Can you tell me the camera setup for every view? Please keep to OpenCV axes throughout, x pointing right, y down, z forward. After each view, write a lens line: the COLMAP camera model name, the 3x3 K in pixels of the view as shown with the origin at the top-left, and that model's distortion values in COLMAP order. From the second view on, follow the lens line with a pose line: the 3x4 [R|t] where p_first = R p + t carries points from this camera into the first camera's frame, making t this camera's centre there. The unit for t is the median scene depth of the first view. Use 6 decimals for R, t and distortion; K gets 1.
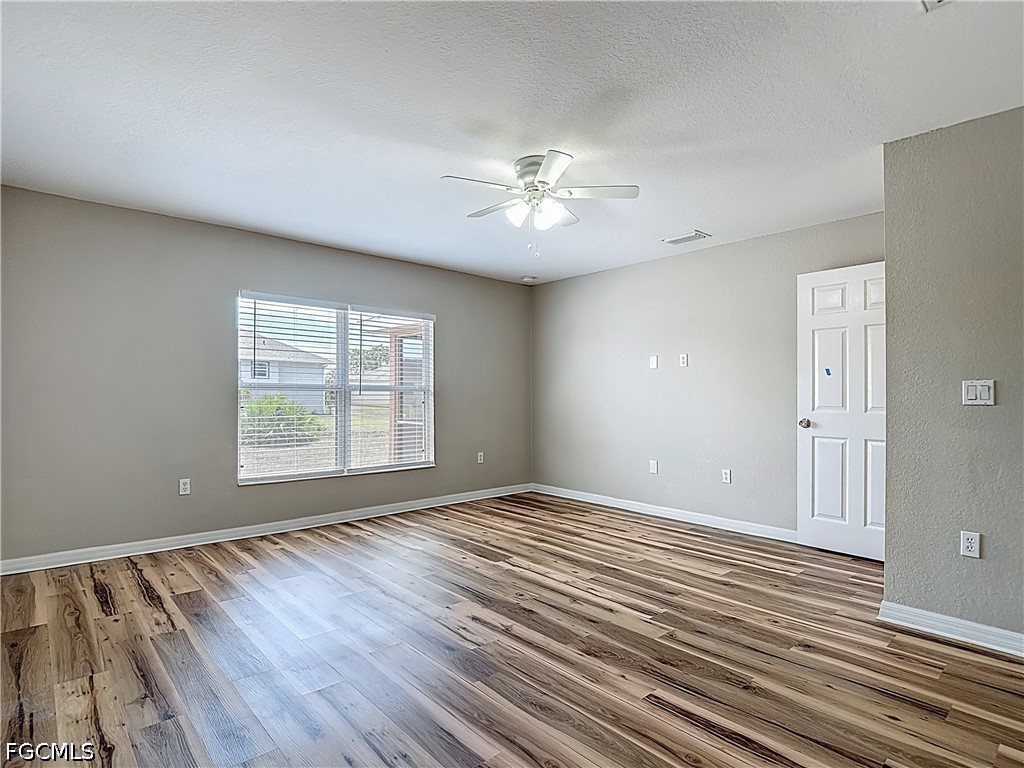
lens RADIAL K [[541.0, 0, 506.7], [0, 541.0, 386.4], [0, 0, 1]] dist [0.004576, -0.013611]
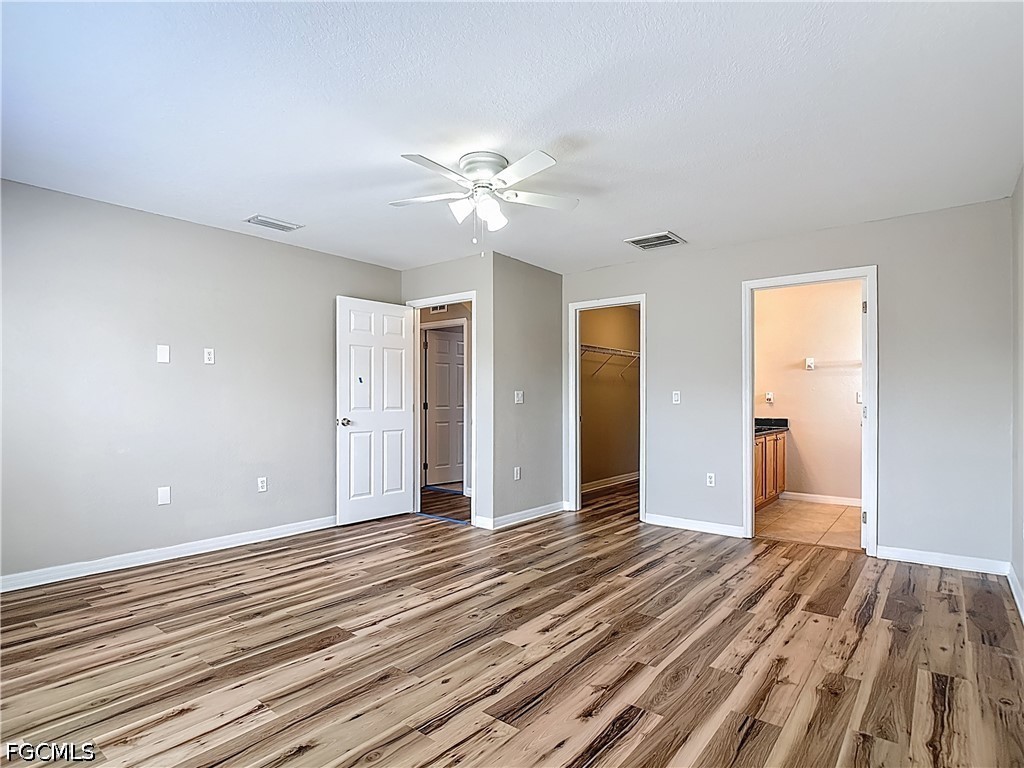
lens RADIAL K [[541.0, 0, 514.1], [0, 541.0, 391.7], [0, 0, 1]] dist [0.004576, -0.013611]
pose [[-0.171364, 0.010302, 0.985154, -0.737599], [-0.017383, 0.999758, -0.013479, 0.011263], [-0.985054, -0.019435, -0.171144, 0.898616]]
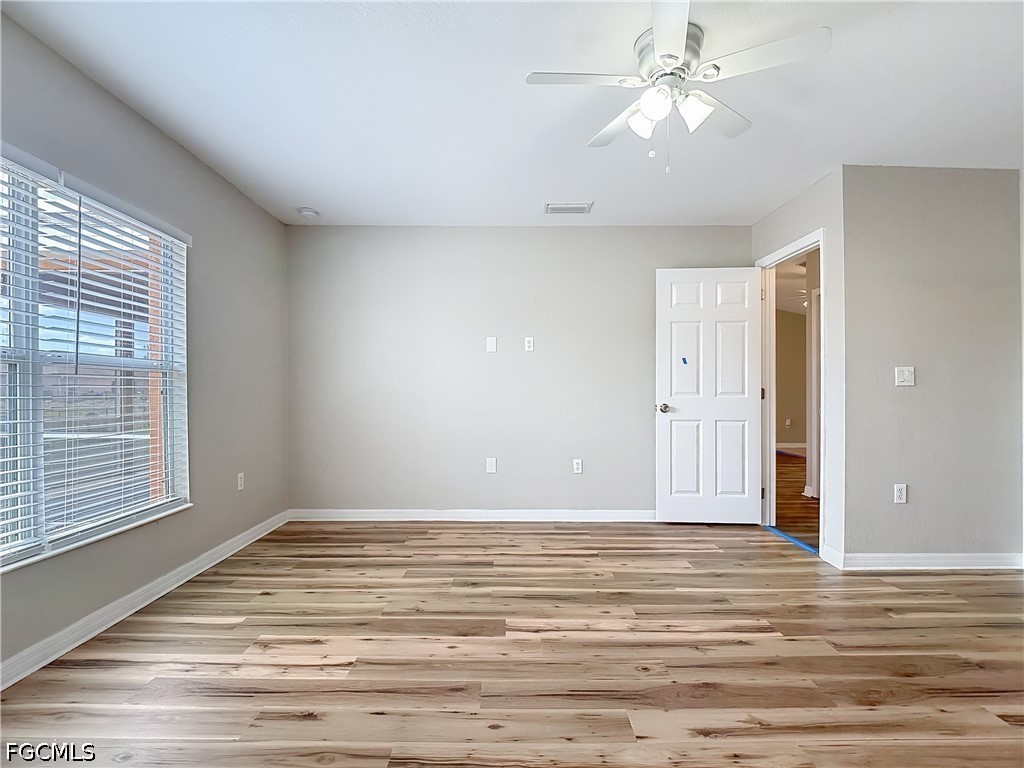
lens RADIAL K [[541.0, 0, 515.3], [0, 541.0, 382.8], [0, 0, 1]] dist [0.004576, -0.013611]
pose [[0.657849, 0.012461, 0.753047, -0.482618], [-0.010916, 0.999916, -0.007011, 0.030467], [-0.753071, -0.003608, 0.657930, 0.556391]]
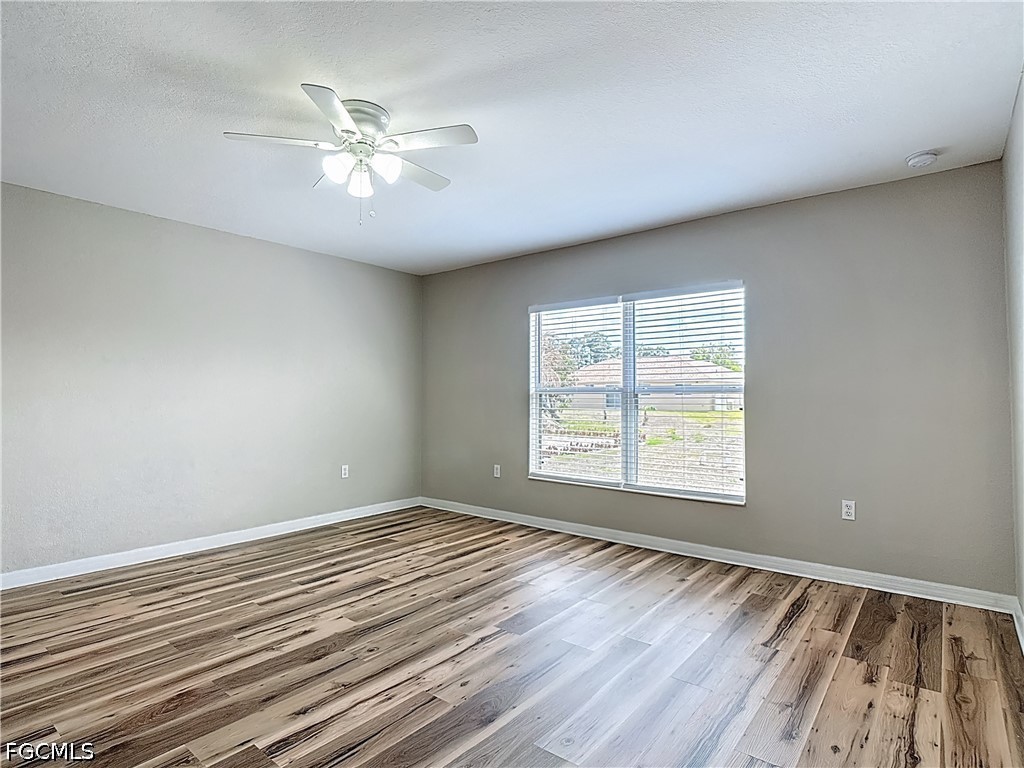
lens RADIAL K [[541.0, 0, 509.4], [0, 541.0, 398.5], [0, 0, 1]] dist [0.004576, -0.013611]
pose [[0.162938, -0.000257, -0.986636, 0.694137], [0.017455, 0.999844, 0.002622, 0.012969], [0.986482, -0.017649, 0.162918, 0.881060]]
